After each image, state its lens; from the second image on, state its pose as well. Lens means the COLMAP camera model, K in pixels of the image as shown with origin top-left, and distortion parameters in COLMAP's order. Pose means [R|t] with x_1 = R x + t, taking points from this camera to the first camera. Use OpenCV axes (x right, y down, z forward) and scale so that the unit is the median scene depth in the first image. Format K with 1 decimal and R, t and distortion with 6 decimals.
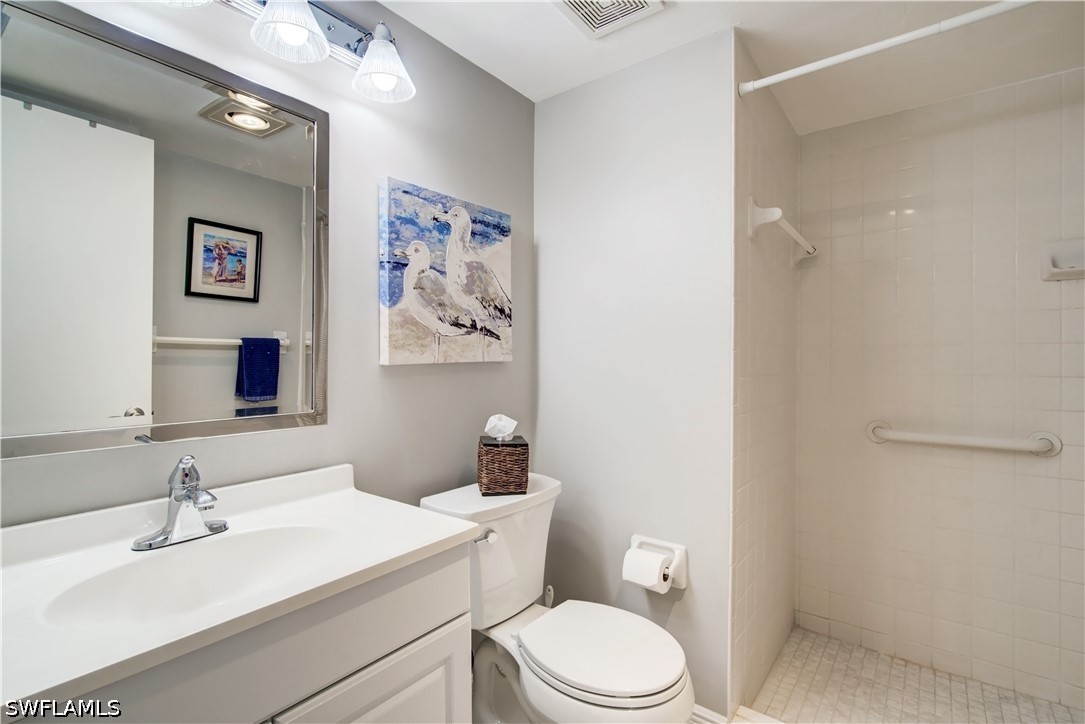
lens RADIAL K [[506.5, 0, 542.8], [0, 506.5, 360.1], [0, 0, 1]] dist [0.000721, -0.000129]
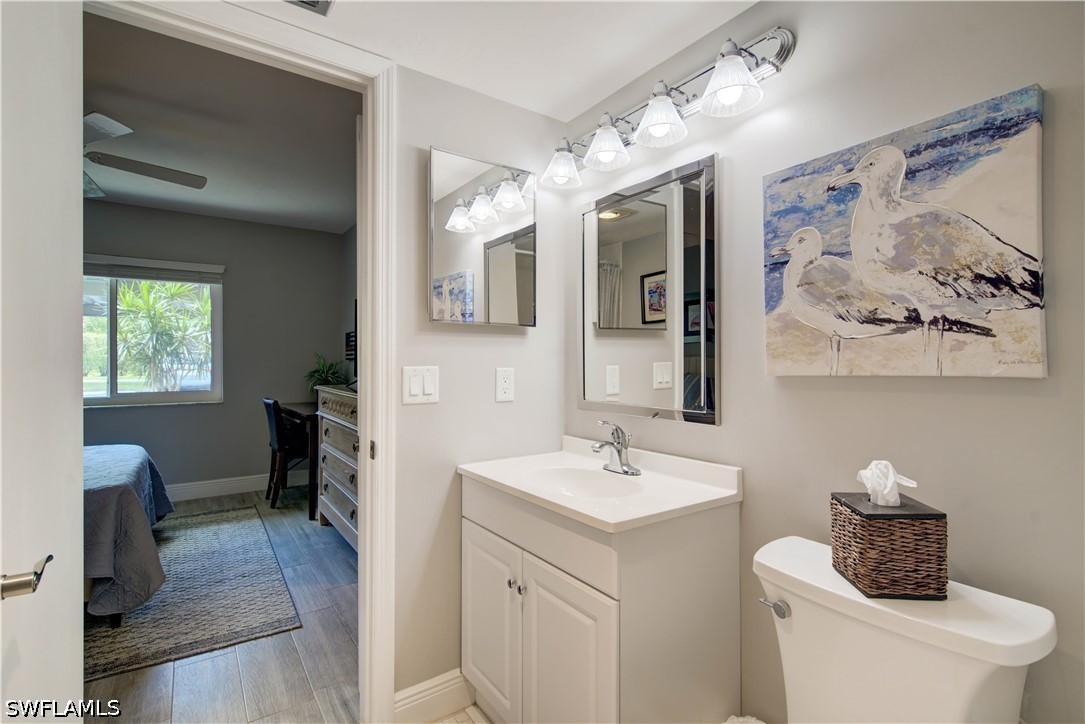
lens RADIAL K [[506.5, 0, 542.8], [0, 506.5, 360.1], [0, 0, 1]] dist [0.000721, -0.000129]
pose [[-0.296832, -0.011568, -0.954860, 0.646385], [-0.010088, 0.999909, -0.008977, -0.005853], [0.954876, 0.006968, -0.296922, 0.803552]]
